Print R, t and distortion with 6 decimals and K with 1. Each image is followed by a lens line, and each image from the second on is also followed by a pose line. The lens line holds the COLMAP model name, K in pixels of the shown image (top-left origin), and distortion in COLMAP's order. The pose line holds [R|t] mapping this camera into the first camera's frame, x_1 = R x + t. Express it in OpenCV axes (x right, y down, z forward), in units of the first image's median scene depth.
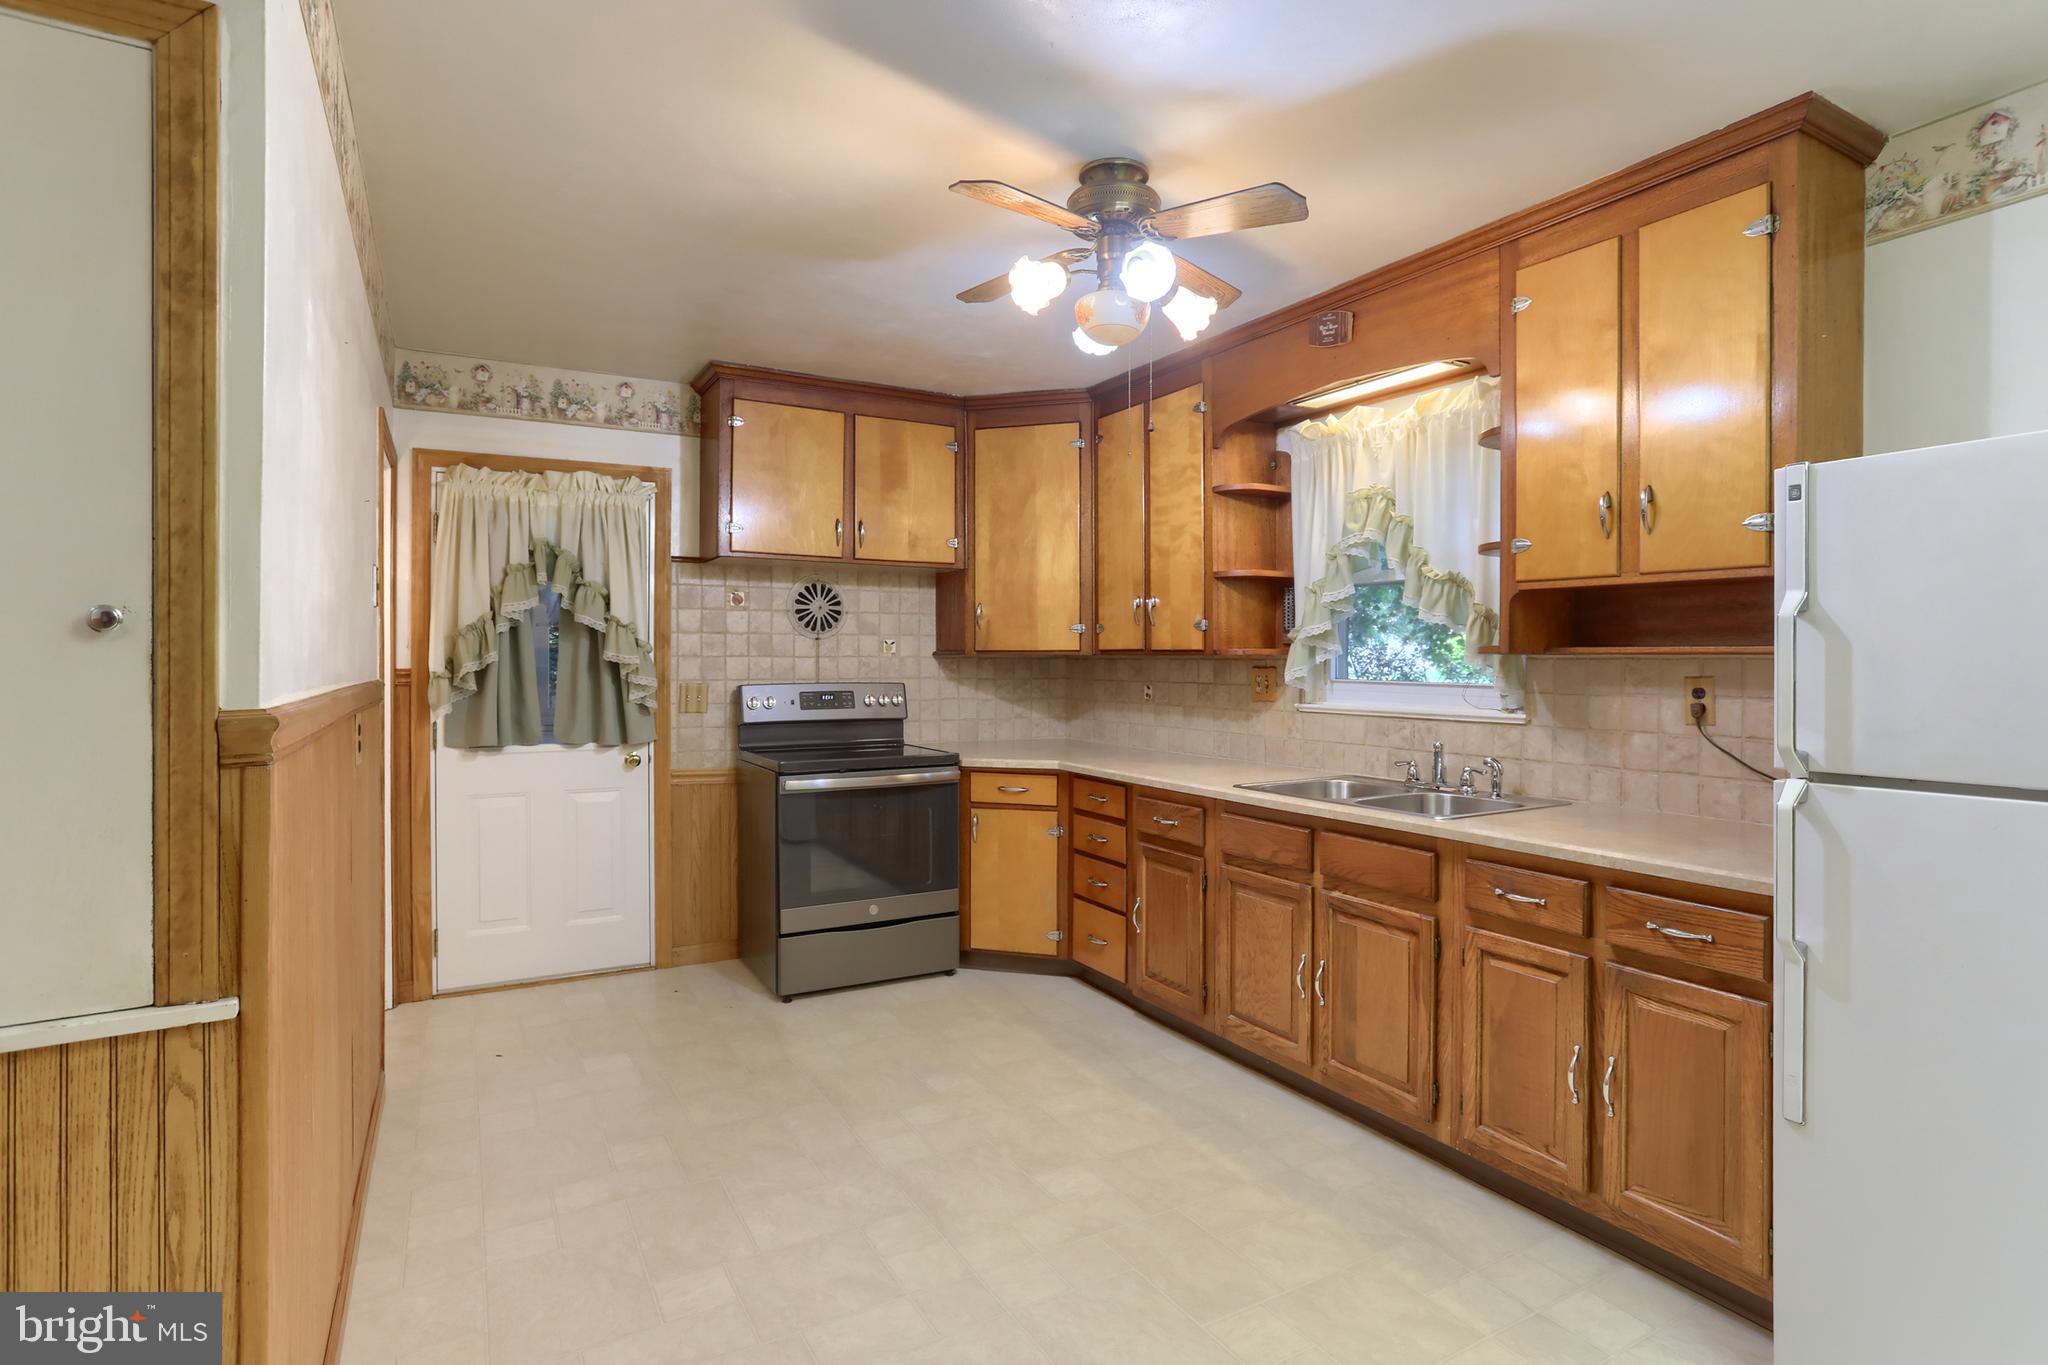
lens RADIAL K [[1021.2, 0, 1039.9], [0, 1021.2, 650.3], [0, 0, 1]] dist [-0.058245, 0.024688]
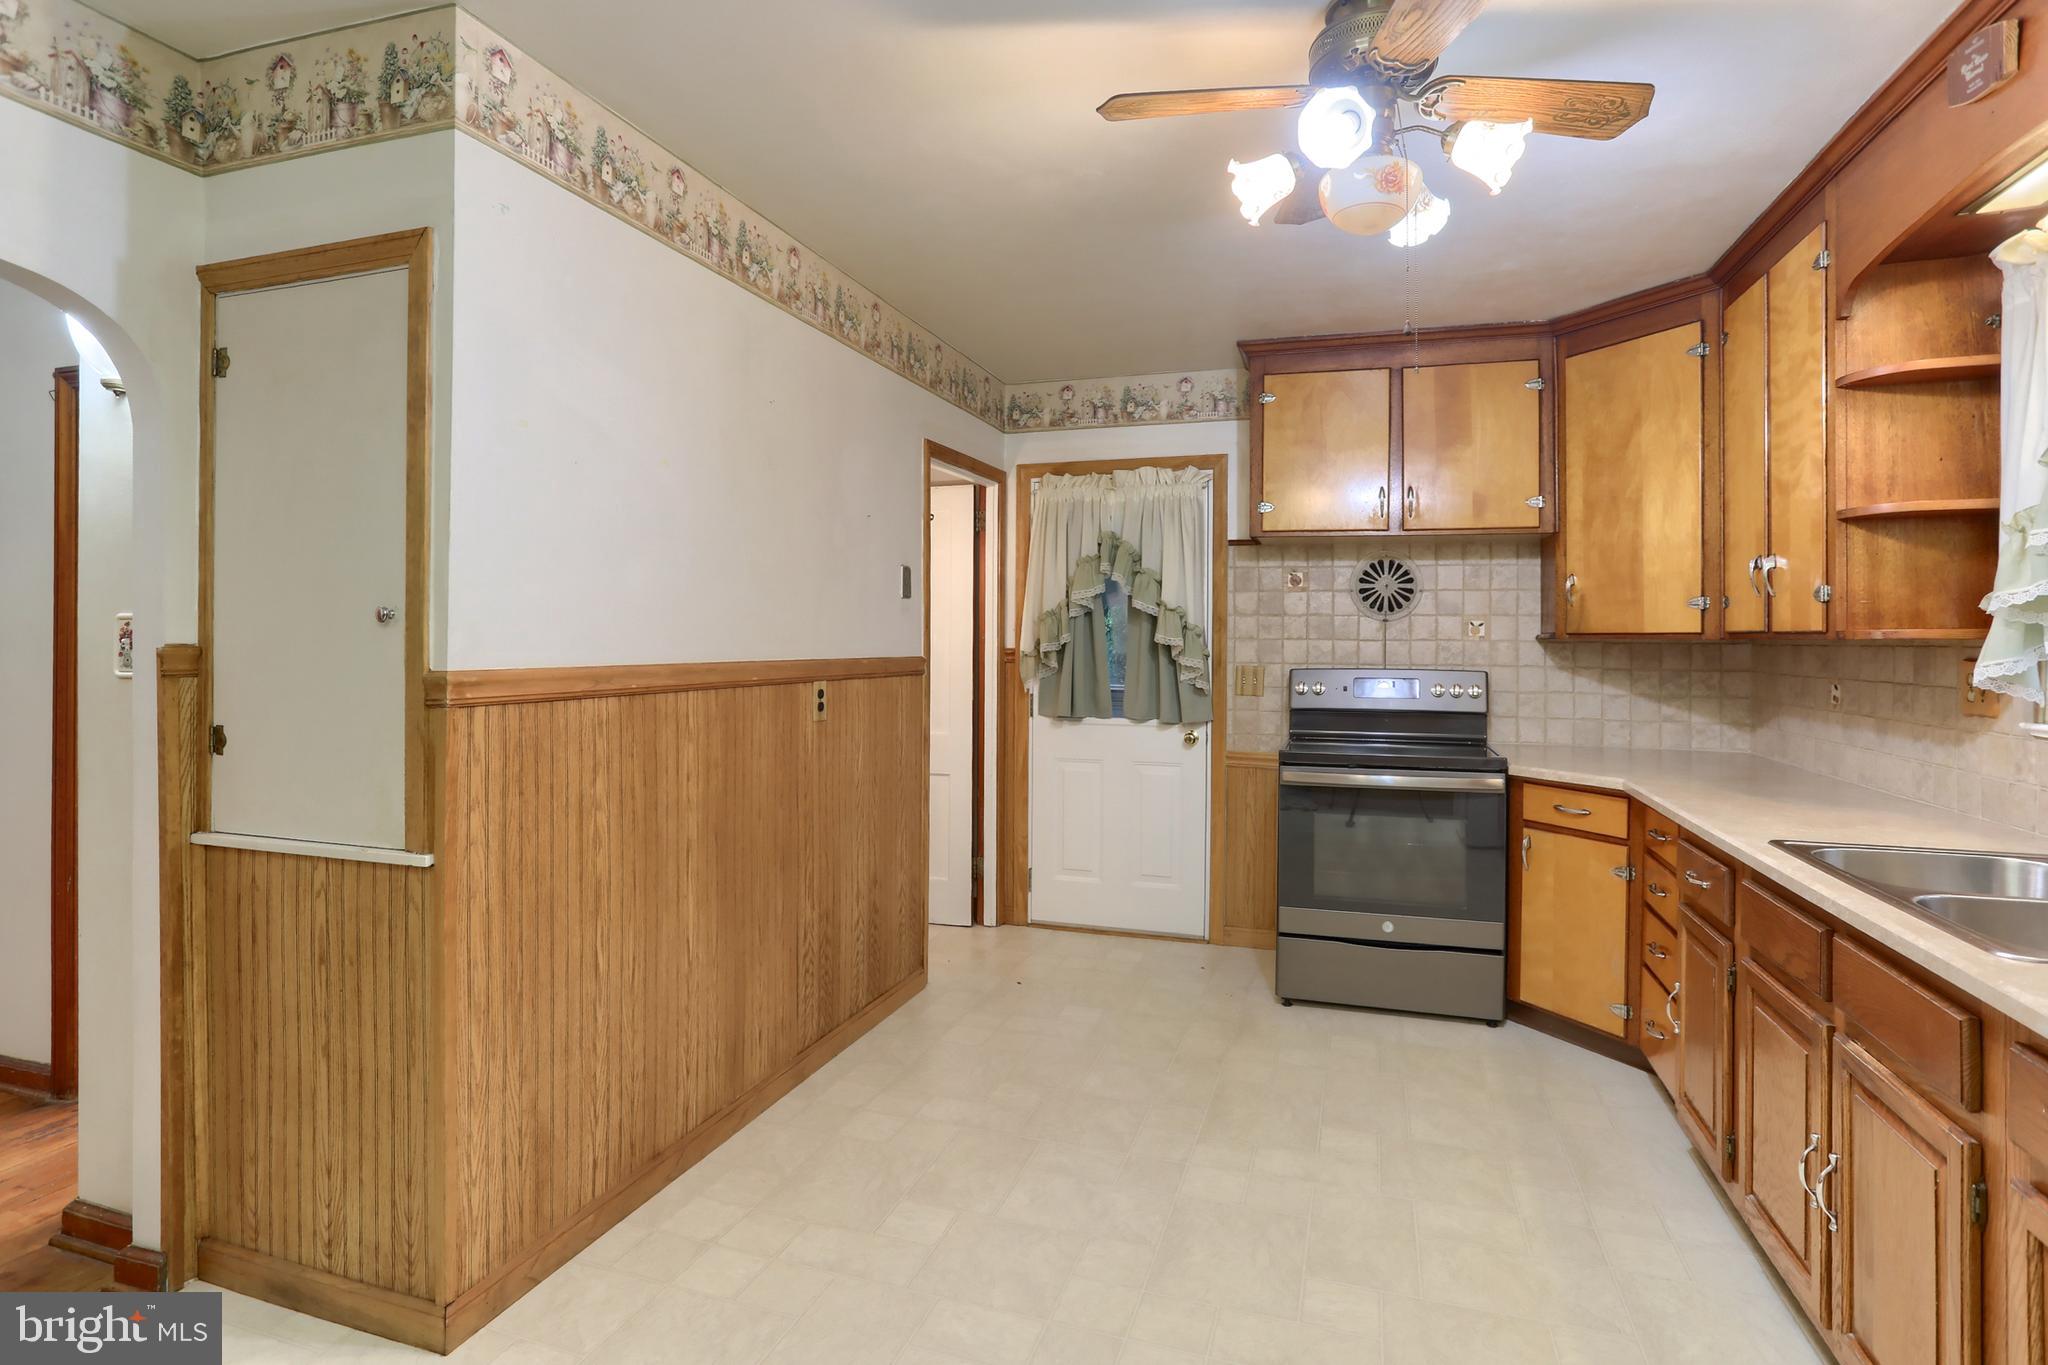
lens RADIAL K [[1021.2, 0, 1028.5], [0, 1021.2, 632.5], [0, 0, 1]] dist [-0.058245, 0.024688]
pose [[0.664431, -0.001572, -0.747348, 0.283507], [0.000456, 0.999998, -0.001698, 0.001045], [0.747349, 0.000787, 0.664431, 0.185555]]
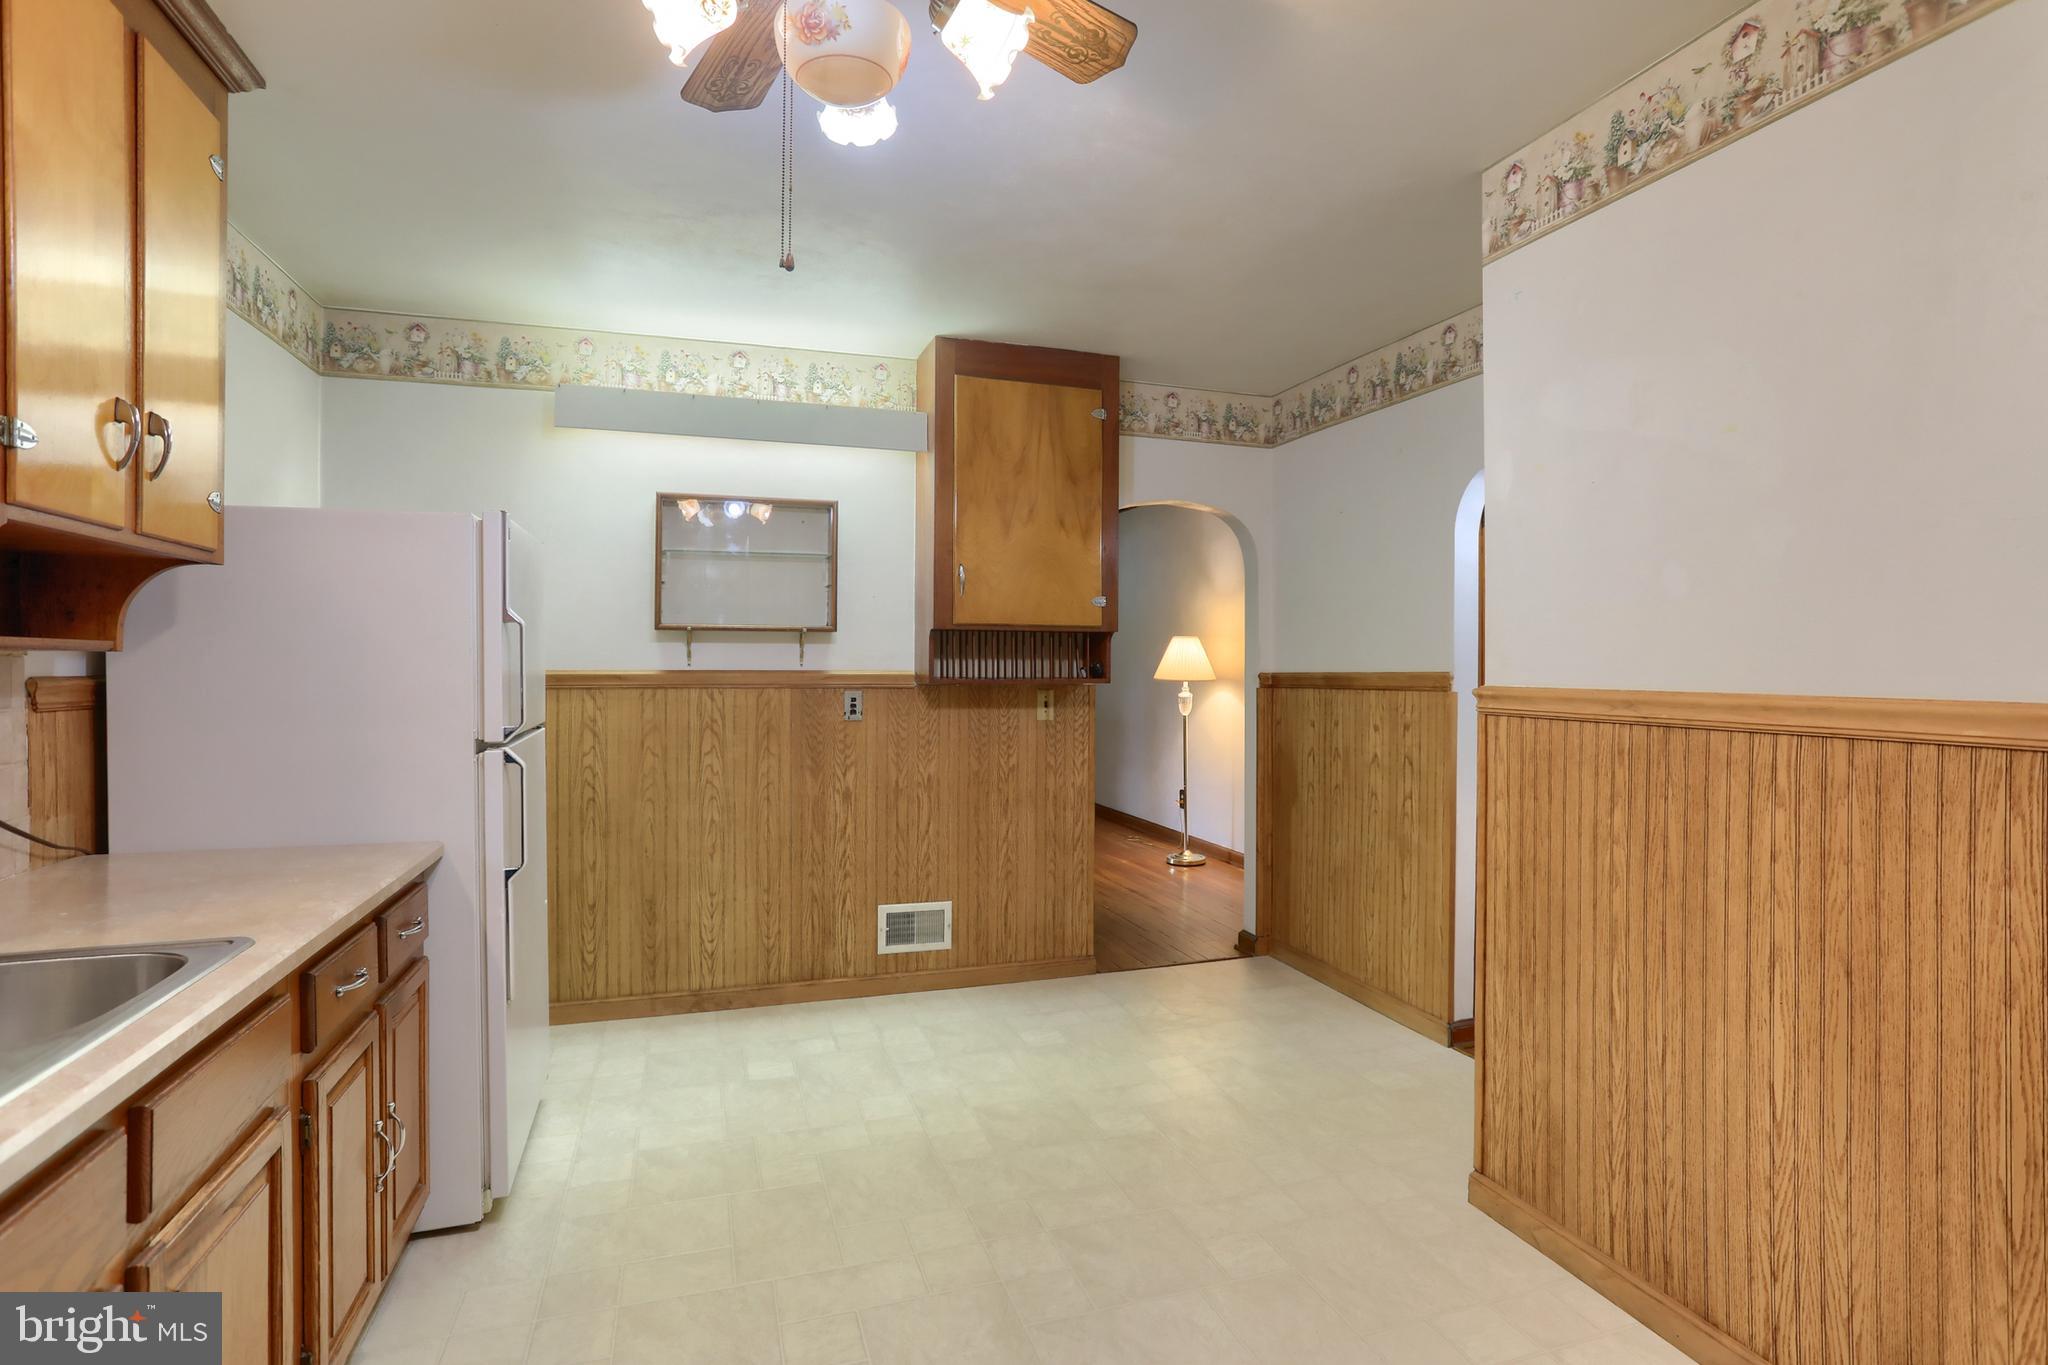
lens RADIAL K [[1021.2, 0, 1031.2], [0, 1021.2, 661.1], [0, 0, 1]] dist [-0.058245, 0.024688]
pose [[-0.978930, -0.002431, 0.204181, -0.092446], [-0.004156, 0.999959, -0.008020, 0.008994], [-0.204153, -0.008700, -0.978900, 0.930795]]
